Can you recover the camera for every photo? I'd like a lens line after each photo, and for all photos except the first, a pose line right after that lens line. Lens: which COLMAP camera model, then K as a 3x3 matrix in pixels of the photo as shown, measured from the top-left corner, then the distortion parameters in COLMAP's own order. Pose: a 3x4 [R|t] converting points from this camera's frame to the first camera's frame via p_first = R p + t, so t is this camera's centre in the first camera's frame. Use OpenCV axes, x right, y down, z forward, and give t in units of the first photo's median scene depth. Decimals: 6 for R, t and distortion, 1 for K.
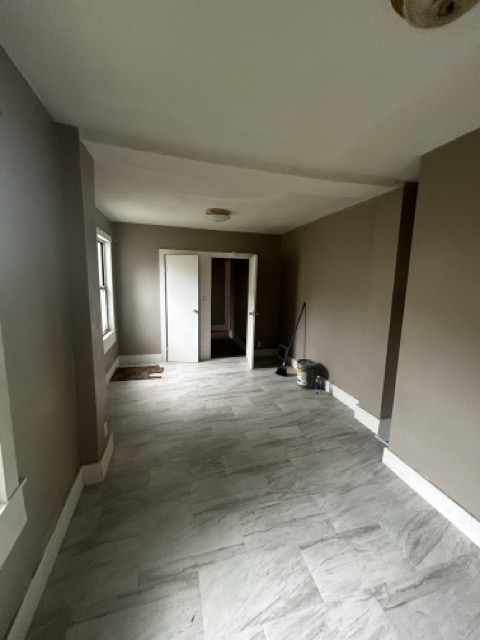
lens RADIAL K [[260.1, 0, 241.6], [0, 260.1, 318.9], [0, 0, 1]] dist [-0.000131, 0.001132]
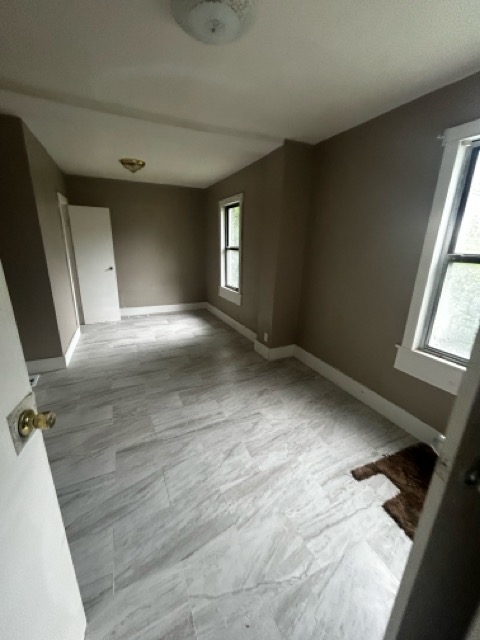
lens RADIAL K [[260.1, 0, 241.6], [0, 260.1, 318.9], [0, 0, 1]] dist [-0.000131, 0.001132]
pose [[-0.984554, -0.005077, -0.175010, -0.076961], [-0.077804, 0.908150, 0.411352, -0.213846], [0.156847, 0.418614, -0.894517, 1.638649]]
